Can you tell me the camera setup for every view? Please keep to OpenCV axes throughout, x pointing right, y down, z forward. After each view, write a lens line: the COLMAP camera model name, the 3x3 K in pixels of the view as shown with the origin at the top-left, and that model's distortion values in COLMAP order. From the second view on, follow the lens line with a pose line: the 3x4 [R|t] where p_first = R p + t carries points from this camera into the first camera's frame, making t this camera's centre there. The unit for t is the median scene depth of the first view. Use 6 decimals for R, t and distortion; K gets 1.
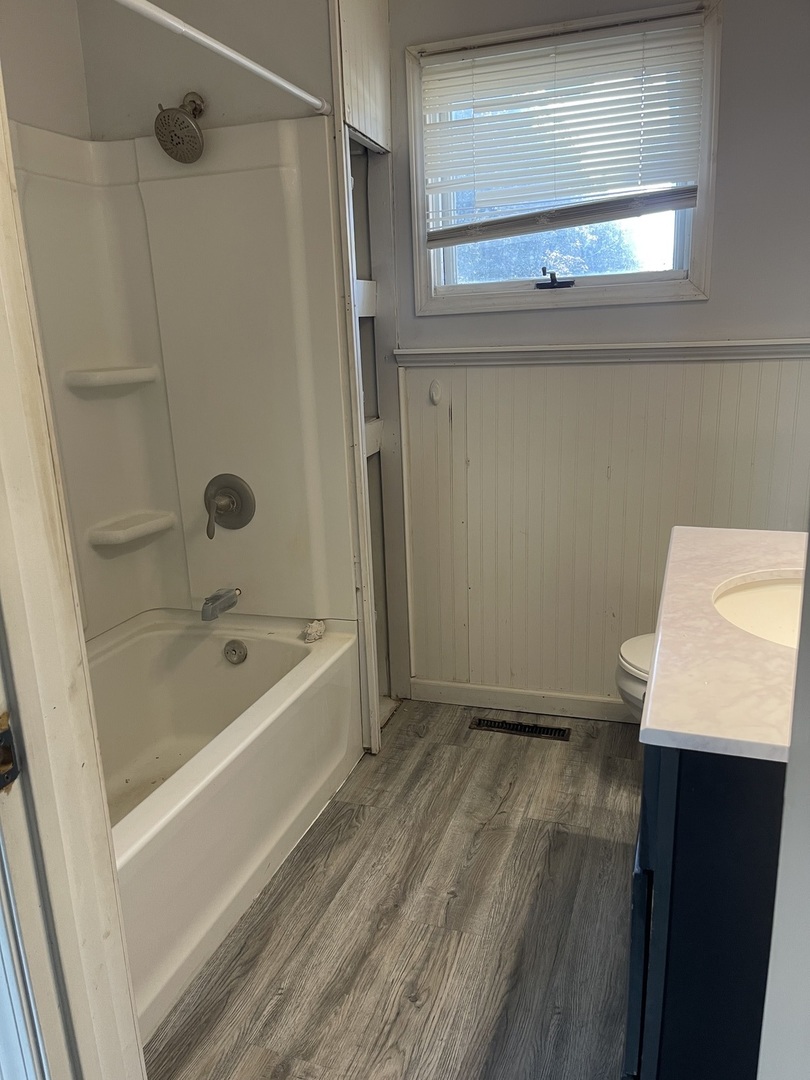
lens RADIAL K [[821.8, 0, 402.2], [0, 821.8, 571.4], [0, 0, 1]] dist [0.077678, -0.098003]
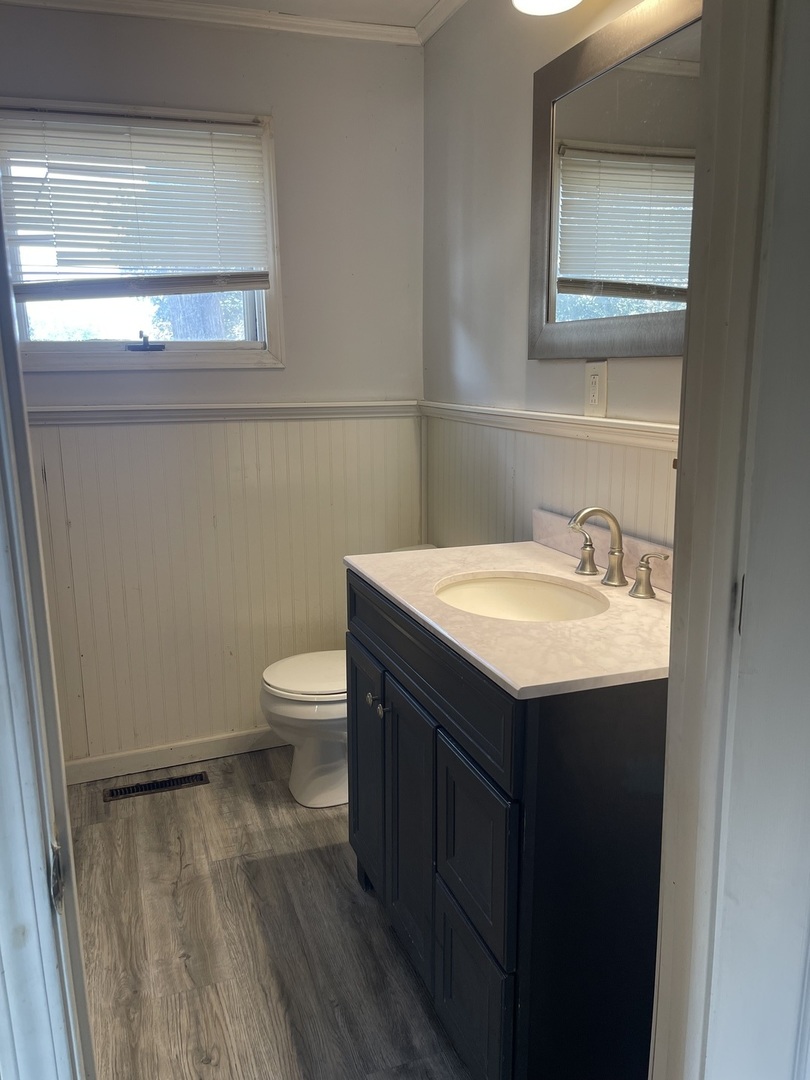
lens RADIAL K [[821.8, 0, 403.1], [0, 821.8, 572.0], [0, 0, 1]] dist [0.077678, -0.098003]
pose [[0.771295, -0.124168, 0.624249, -0.292600], [0.165186, 0.986231, -0.007927, -0.007463], [-0.614669, 0.109231, 0.781185, 0.023103]]
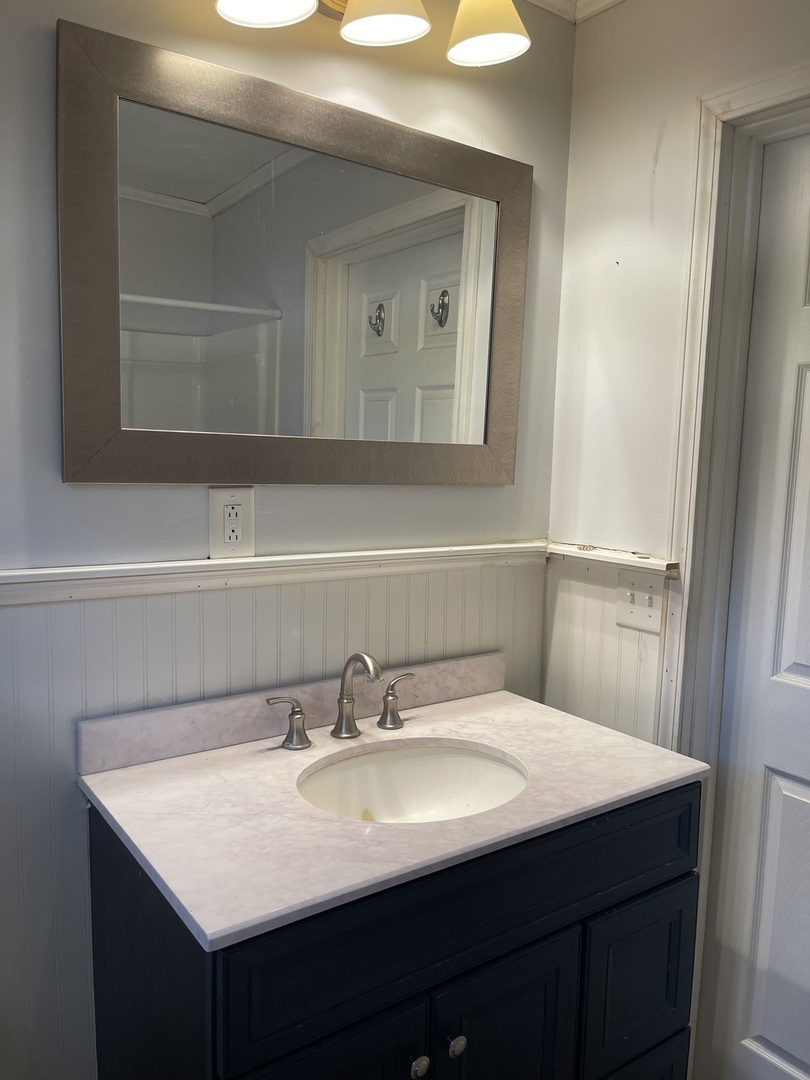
lens RADIAL K [[821.8, 0, 407.3], [0, 821.8, 544.1], [0, 0, 1]] dist [0.077678, -0.098003]
pose [[-0.819178, -0.043283, 0.571904, -0.054655], [0.174917, 0.930790, 0.320990, -0.362683], [-0.546216, 0.362983, -0.754911, 1.044471]]
